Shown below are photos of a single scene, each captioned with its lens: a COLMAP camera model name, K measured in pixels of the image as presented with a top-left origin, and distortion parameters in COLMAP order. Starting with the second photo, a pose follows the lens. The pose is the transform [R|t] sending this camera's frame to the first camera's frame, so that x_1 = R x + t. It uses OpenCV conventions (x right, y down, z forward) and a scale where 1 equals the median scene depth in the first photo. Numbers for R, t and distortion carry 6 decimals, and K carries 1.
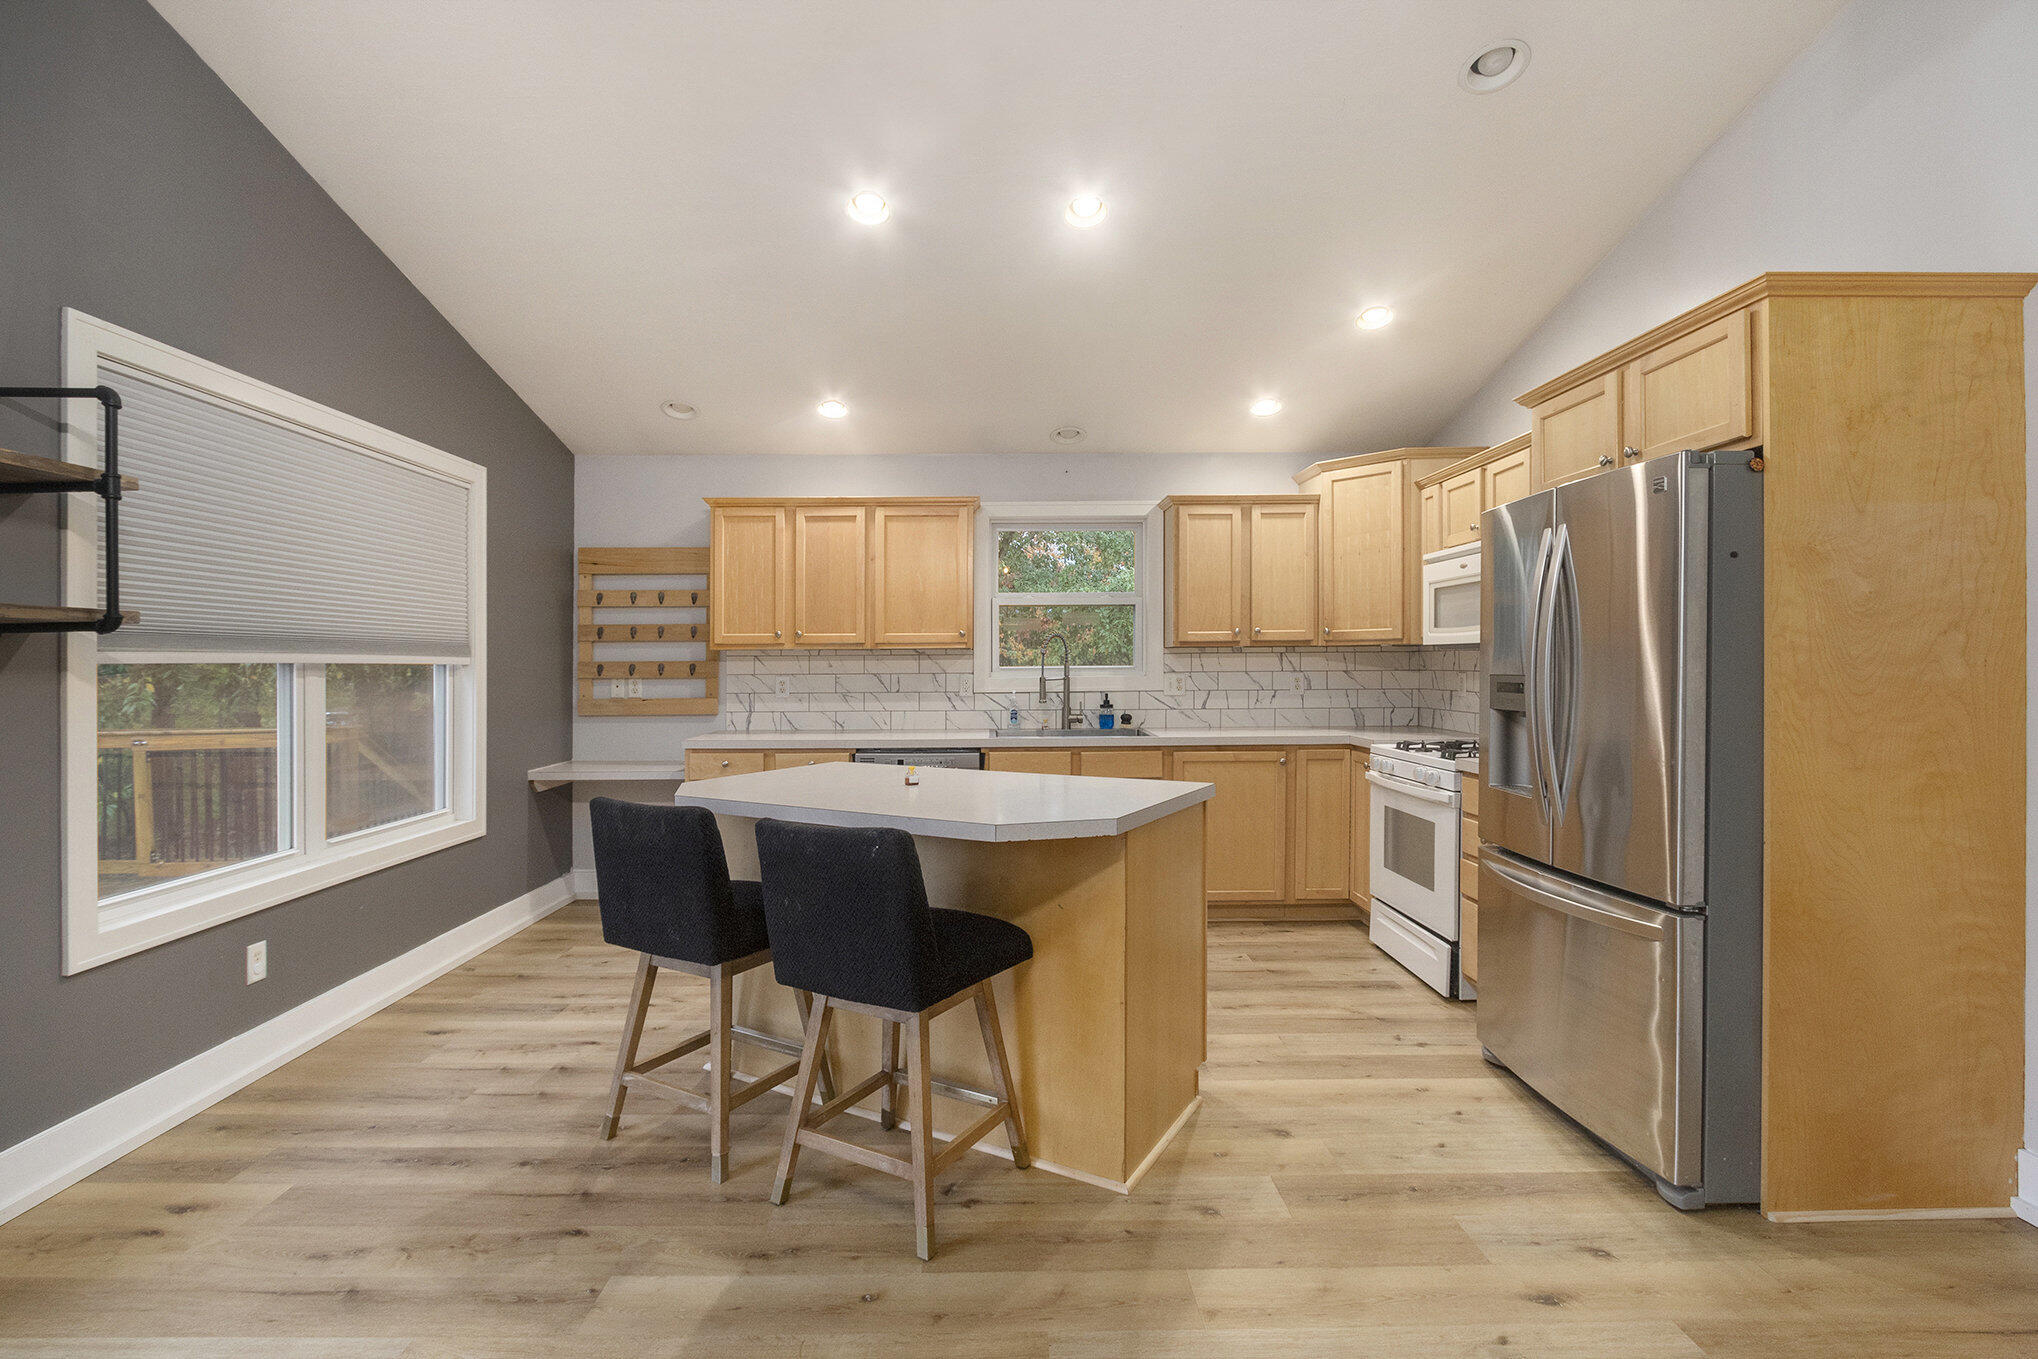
lens RADIAL K [[972.7, 0, 1022.7], [0, 972.7, 665.6], [0, 0, 1]] dist [0.000327, 0.000119]
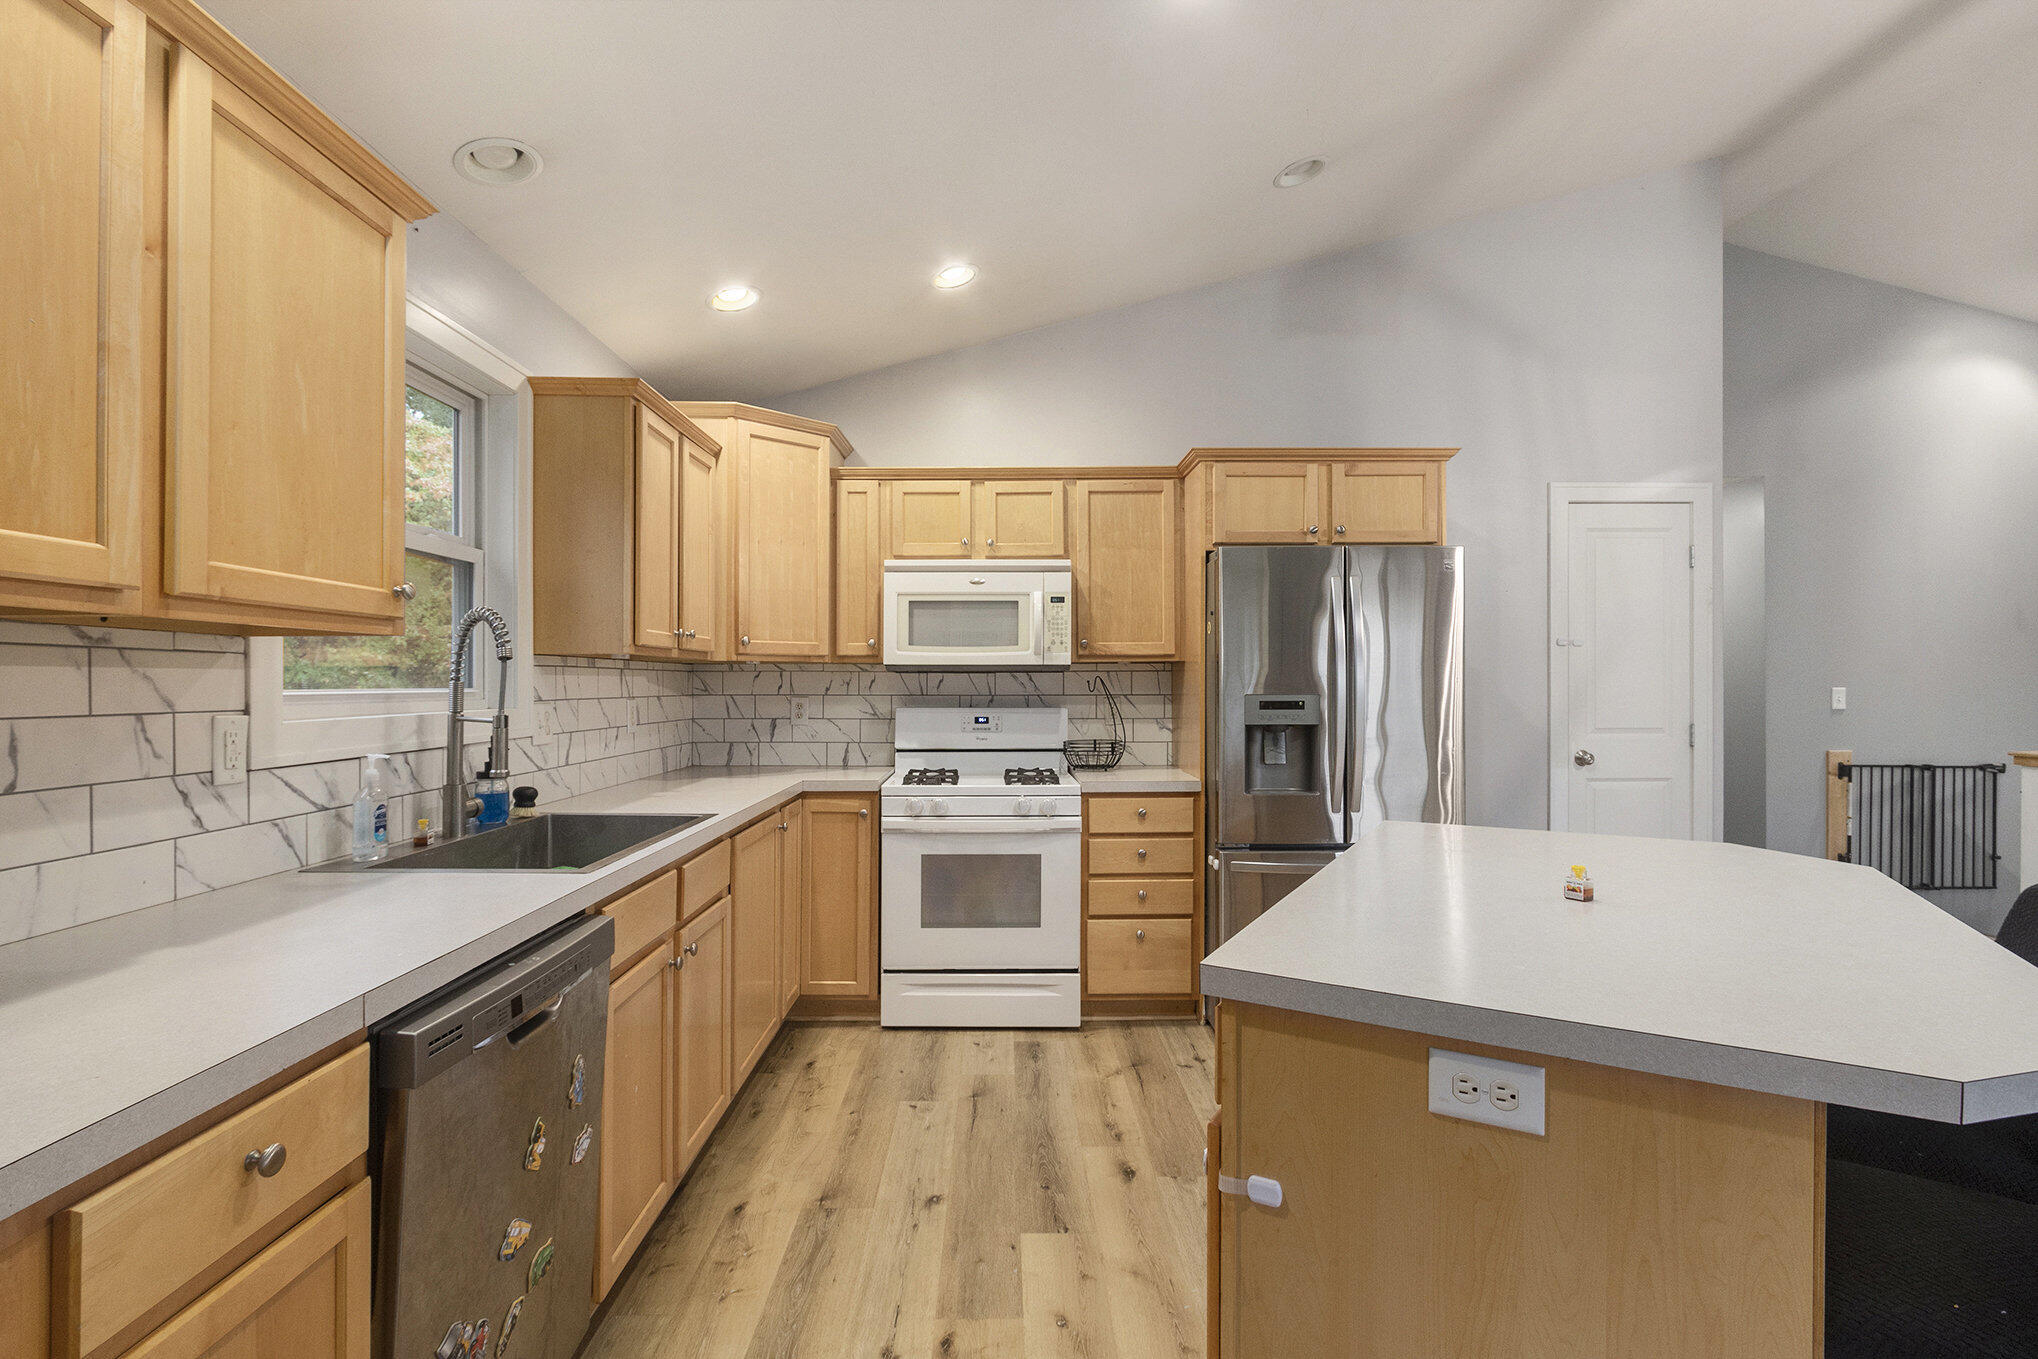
lens RADIAL K [[971.5, 0, 1012.6], [0, 971.5, 690.8], [0, 0, 1]] dist [-0.001264, 0.000091]
pose [[0.005080, -0.000183, 0.999987, -0.381059], [0.004817, 0.999988, 0.000158, 0.002310], [-0.999975, 0.004816, 0.005081, 0.750103]]
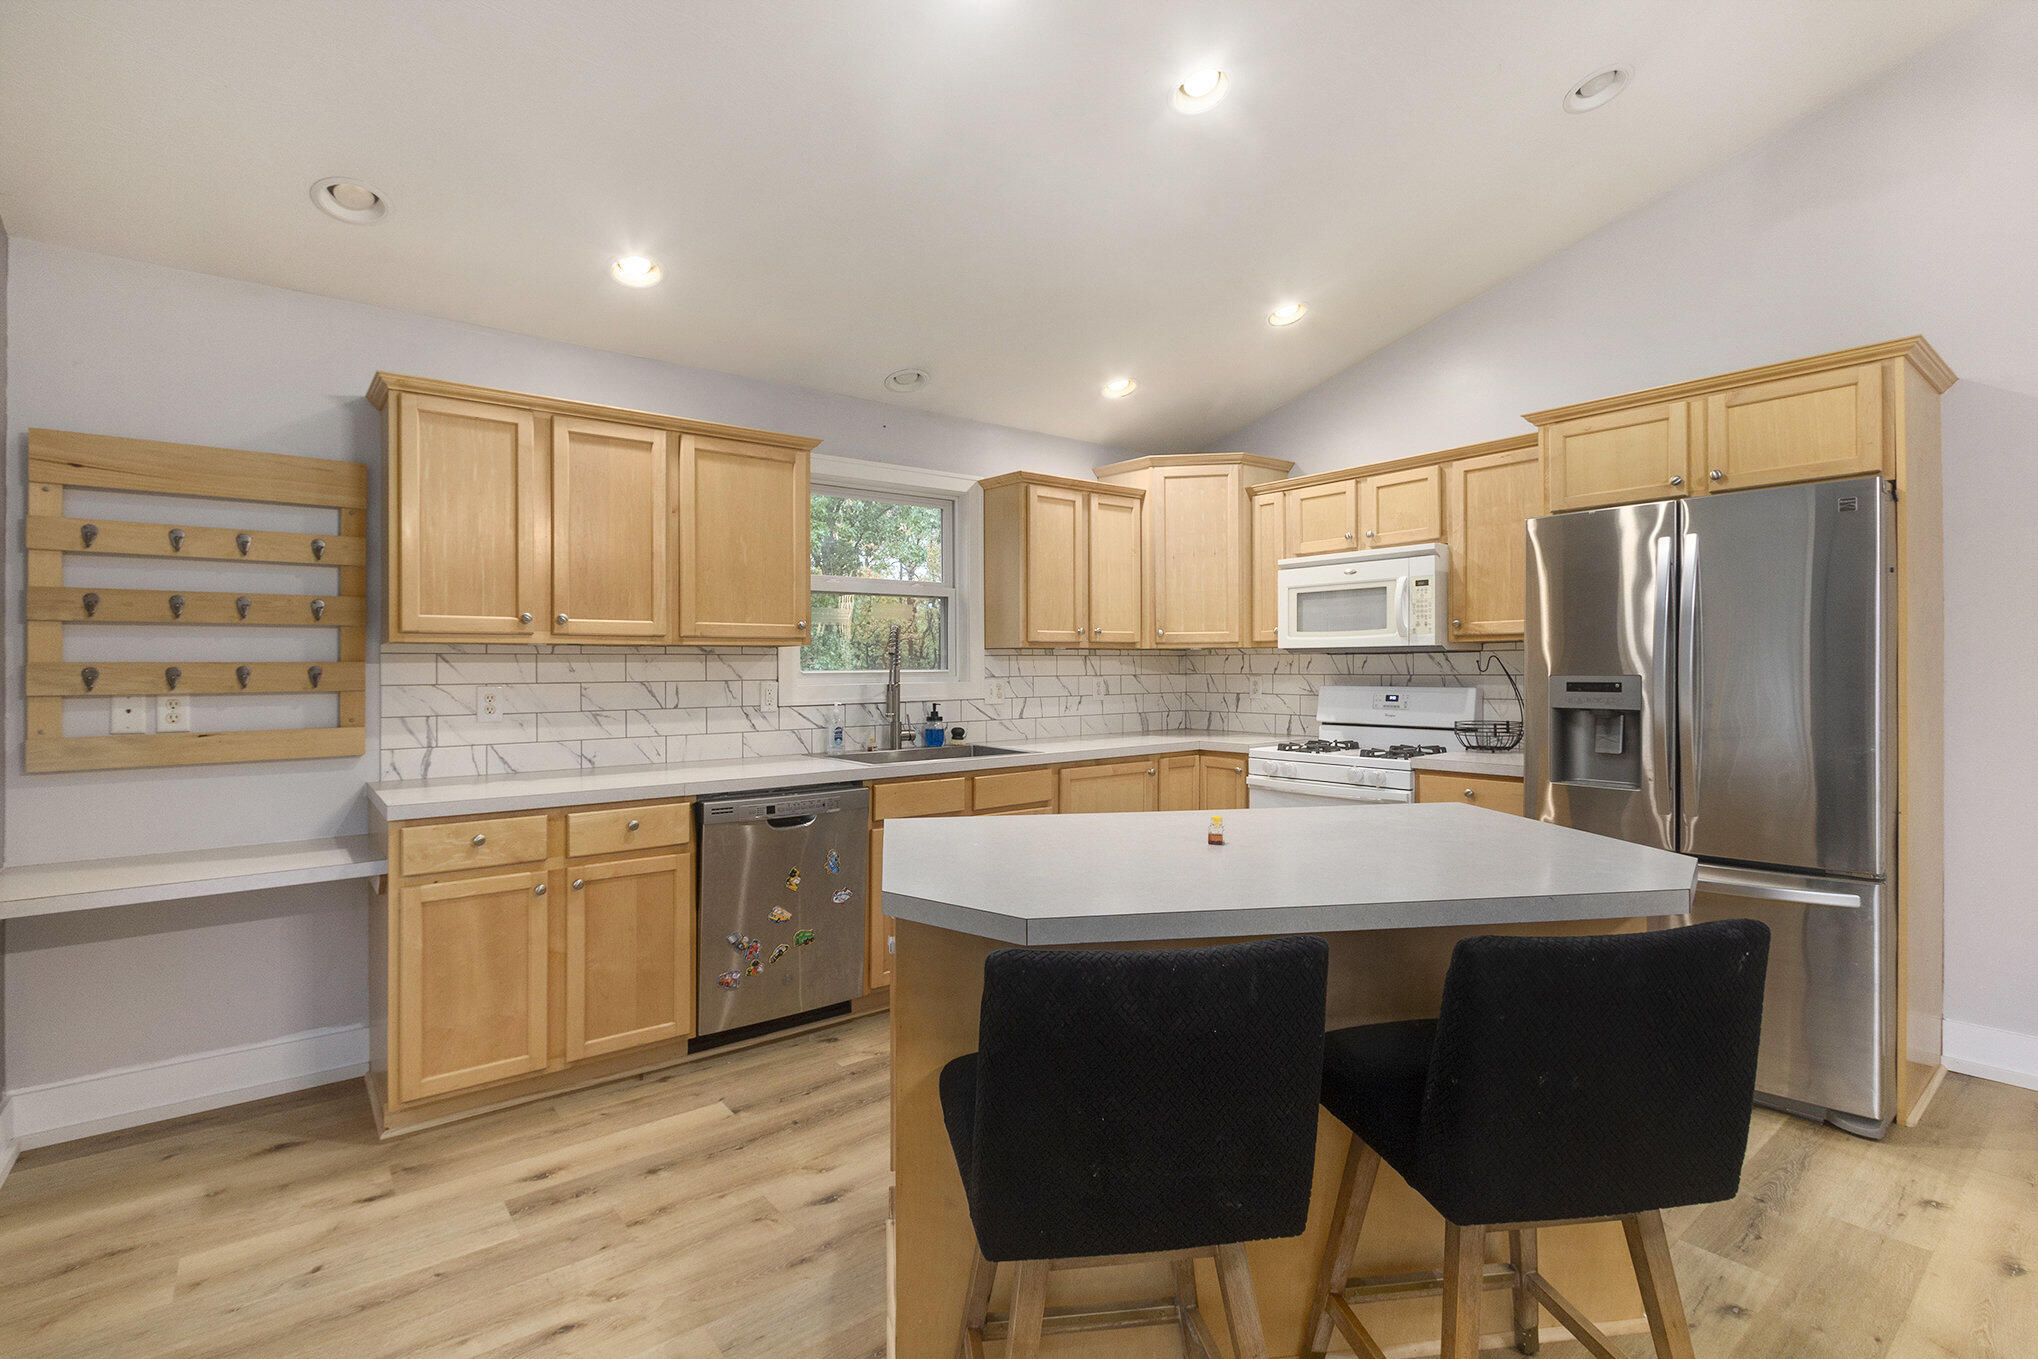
lens RADIAL K [[955.8, 0, 1004.2], [0, 955.8, 674.4], [0, 0, 1]] dist [-0.000606, 0.000323]
pose [[0.792696, -0.003575, 0.609607, -0.361333], [0.003609, 0.999993, 0.001172, 0.003330], [-0.609607, 0.001271, 0.792703, 0.324469]]
